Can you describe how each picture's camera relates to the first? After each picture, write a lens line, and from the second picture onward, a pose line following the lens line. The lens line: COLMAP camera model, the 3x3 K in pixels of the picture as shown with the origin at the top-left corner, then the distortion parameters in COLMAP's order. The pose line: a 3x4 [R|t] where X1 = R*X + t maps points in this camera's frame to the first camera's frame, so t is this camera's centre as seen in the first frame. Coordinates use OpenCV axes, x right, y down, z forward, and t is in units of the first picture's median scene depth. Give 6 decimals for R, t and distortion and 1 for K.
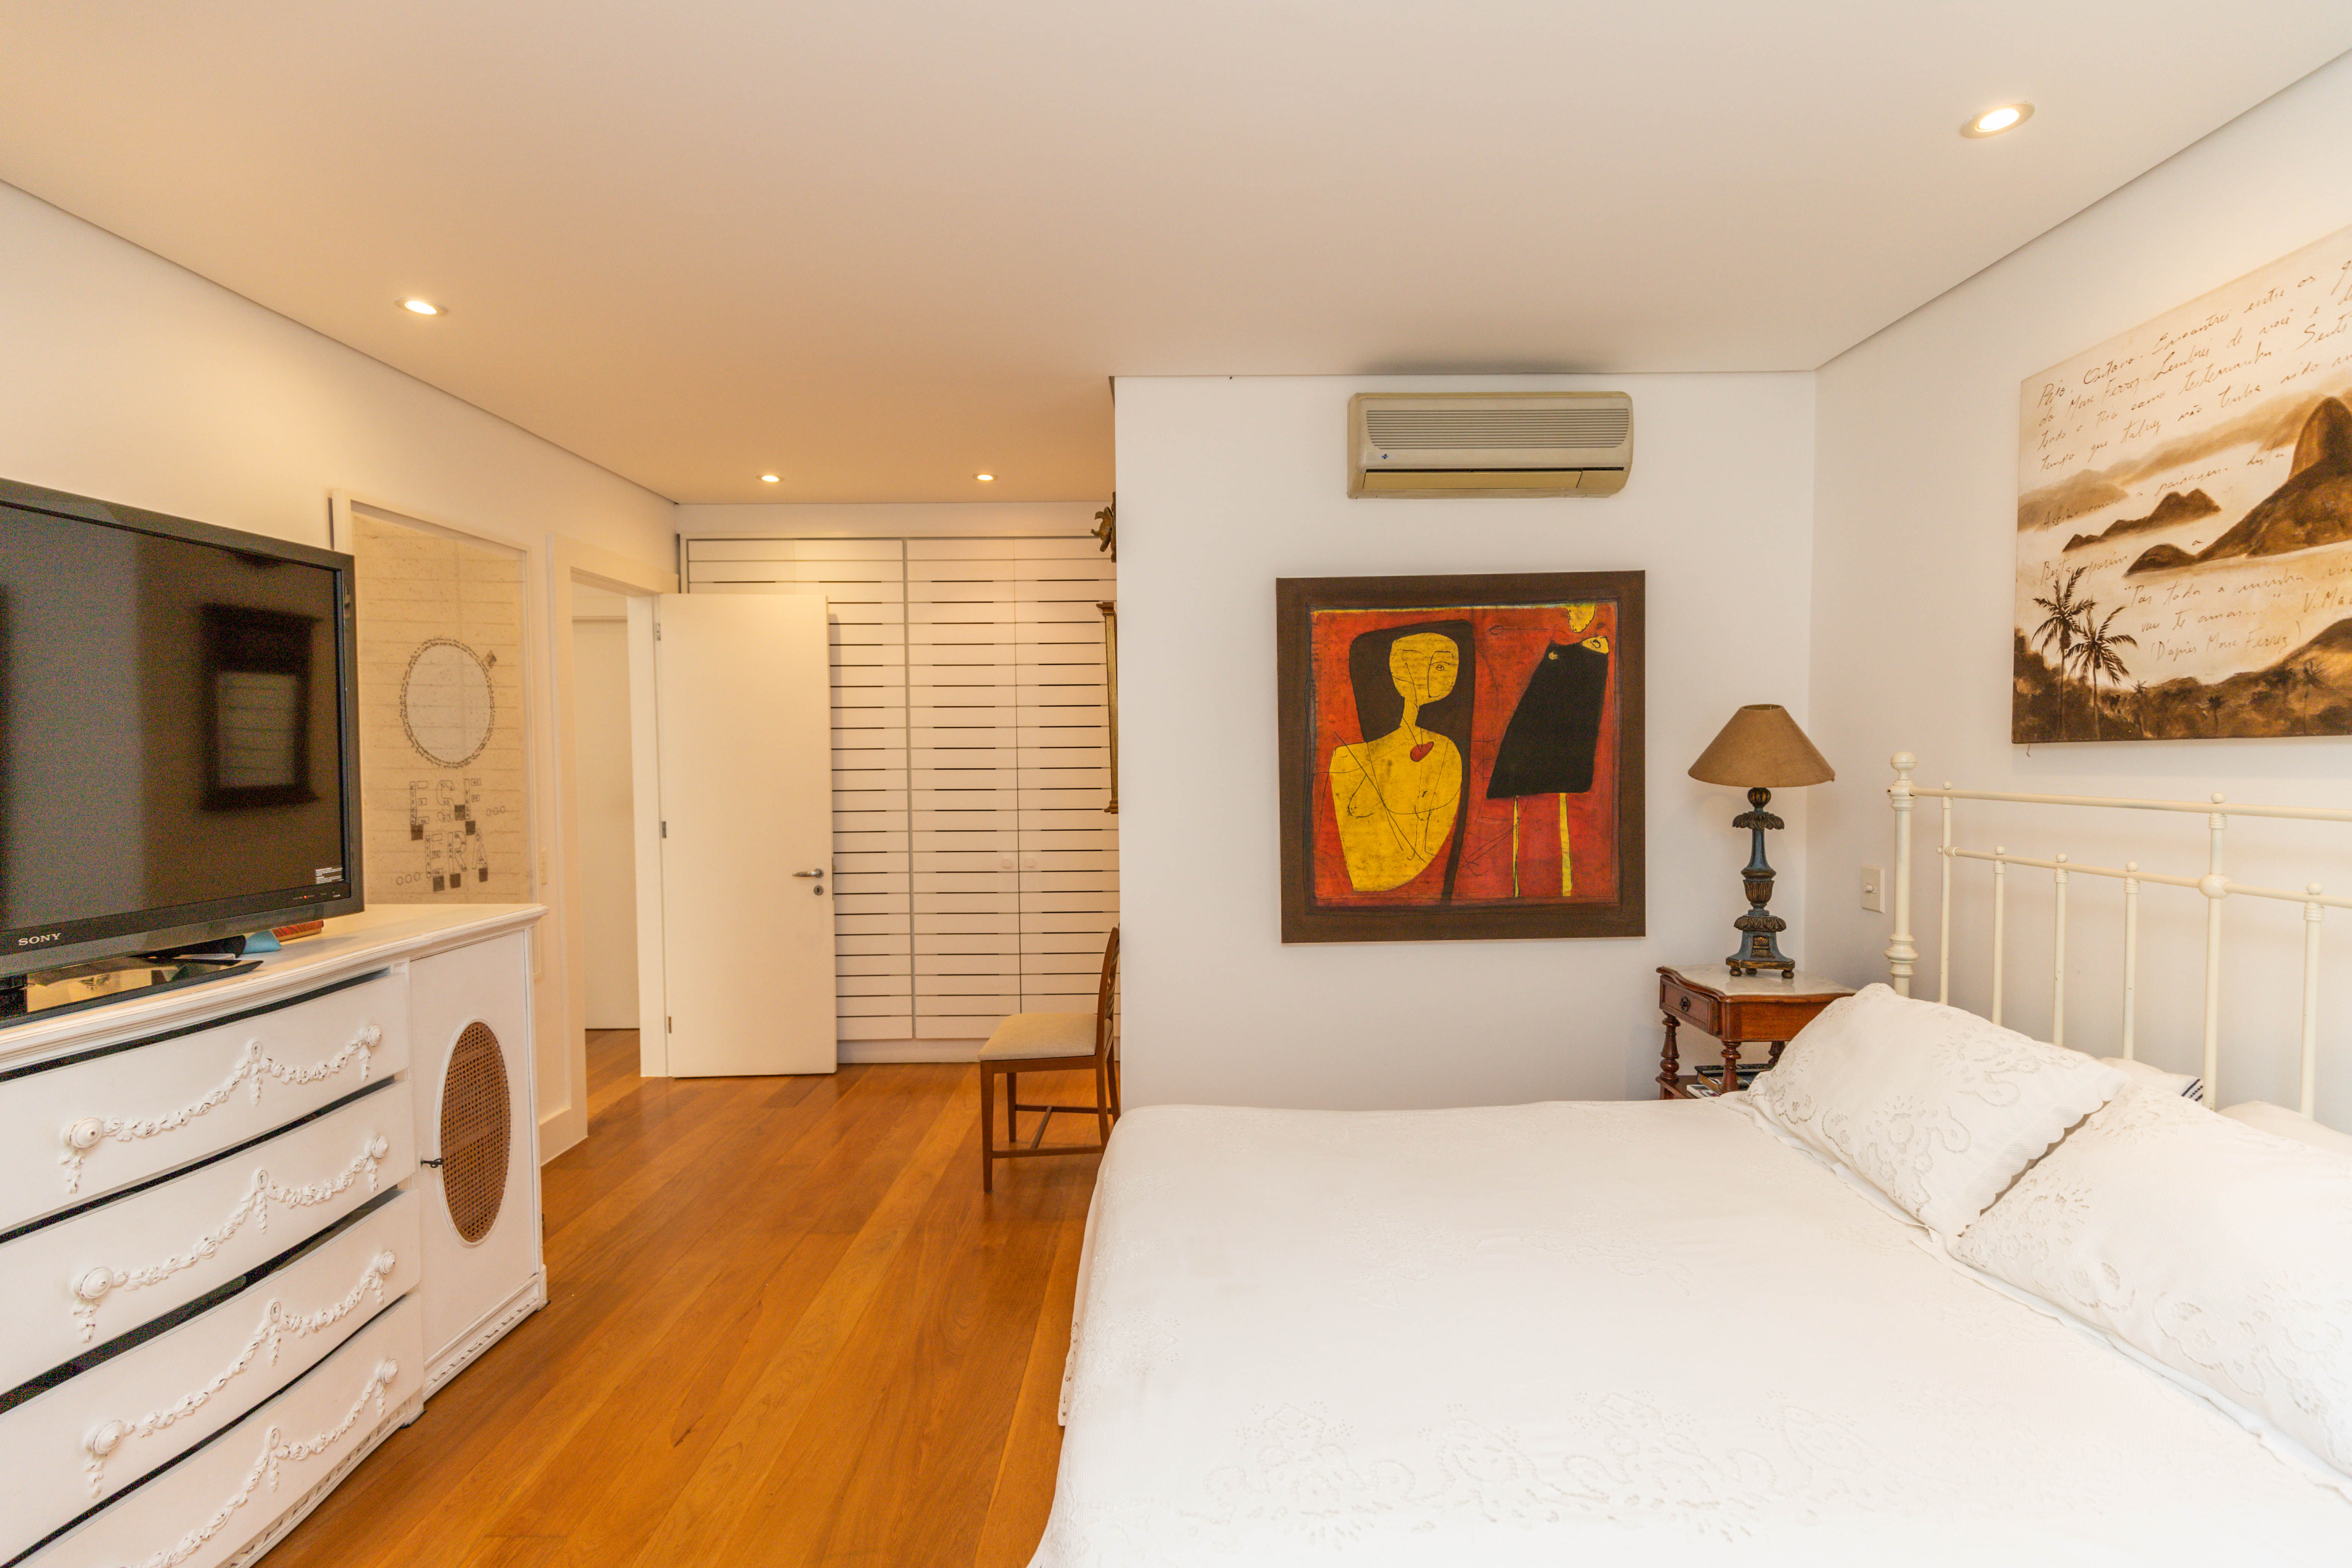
lens RADIAL K [[1060.7, 0, 1178.8], [0, 1060.7, 784.9], [0, 0, 1]] dist [0.008931, -0.001634]
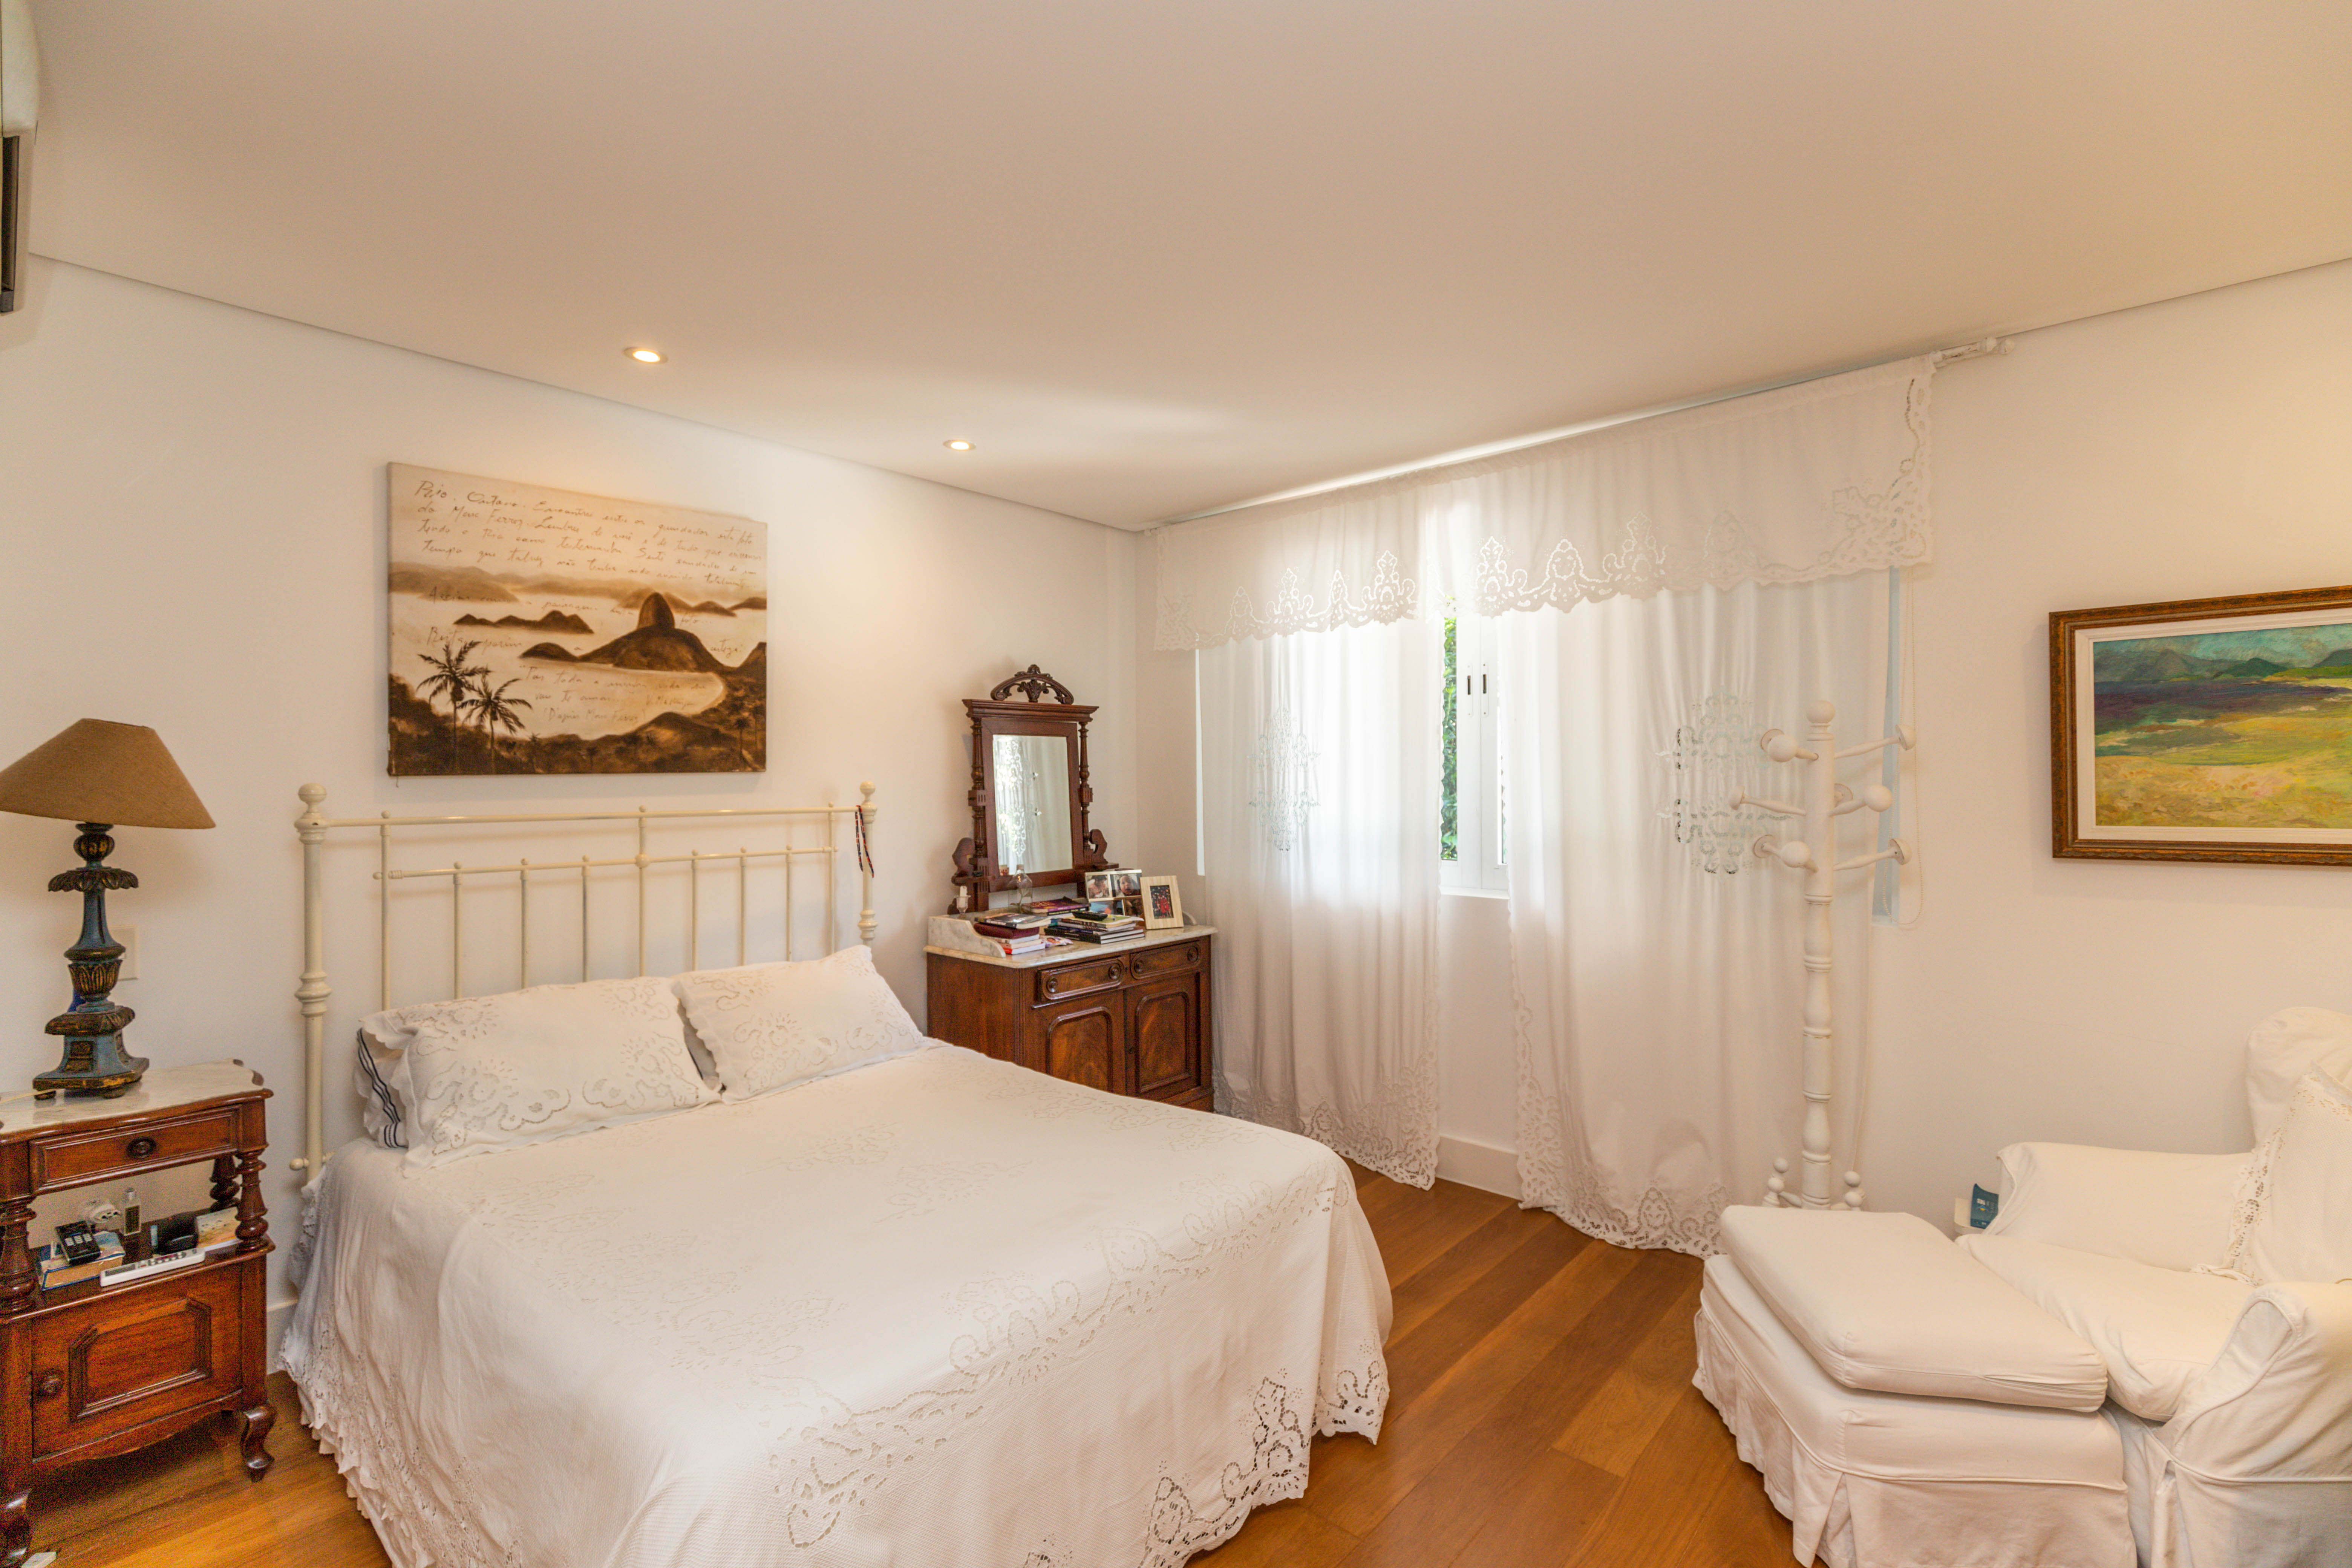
lens RADIAL K [[1060.7, 0, 1170.9], [0, 1060.7, 780.4], [0, 0, 1]] dist [0.008931, -0.001634]
pose [[-0.758427, 0.016700, 0.651544, -0.651022], [0.036700, 0.999180, 0.017110, -0.025795], [-0.650723, 0.036888, -0.758418, 1.467351]]
